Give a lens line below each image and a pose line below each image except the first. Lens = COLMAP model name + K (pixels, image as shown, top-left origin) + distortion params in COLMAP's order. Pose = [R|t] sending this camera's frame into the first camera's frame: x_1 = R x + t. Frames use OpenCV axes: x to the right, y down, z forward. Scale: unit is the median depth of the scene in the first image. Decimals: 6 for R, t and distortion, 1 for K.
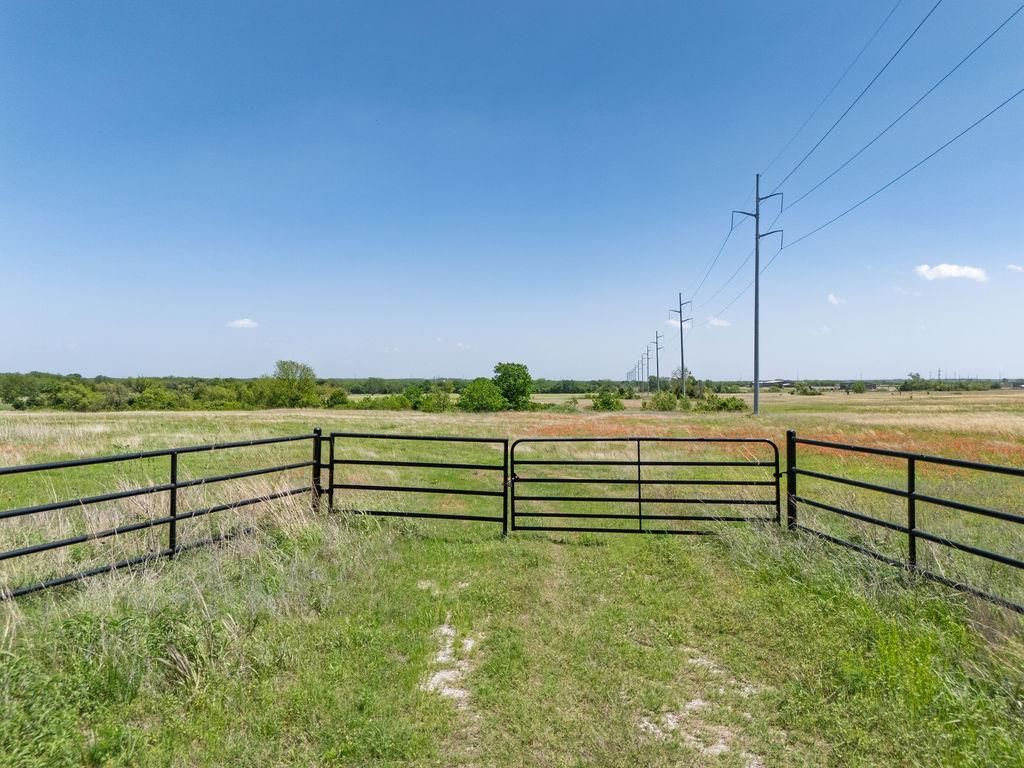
lens RADIAL K [[744.2, 0, 512.0], [0, 744.2, 384.0], [0, 0, 1]] dist [0.084900, -0.098065]
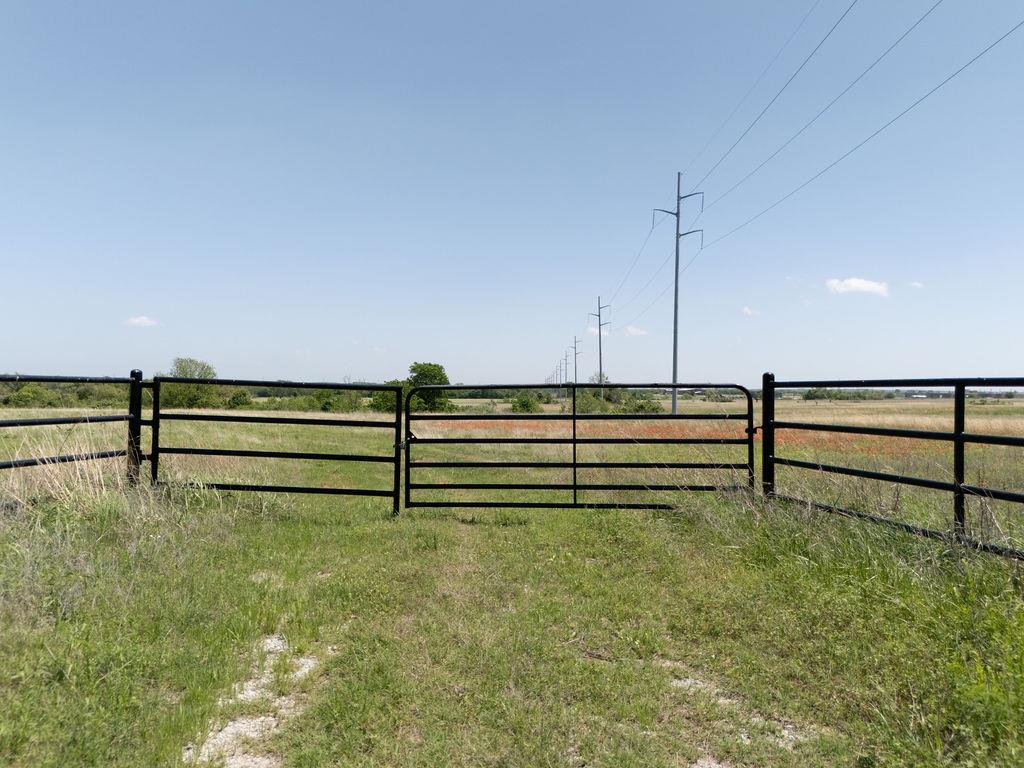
lens RADIAL K [[744.2, 0, 512.0], [0, 744.2, 384.0], [0, 0, 1]] dist [0.084900, -0.098065]
pose [[0.993956, 0.012987, 0.109012, 0.023924], [-0.011631, 0.999847, -0.013068, 0.086156], [-0.109165, 0.011721, 0.993954, 0.257999]]
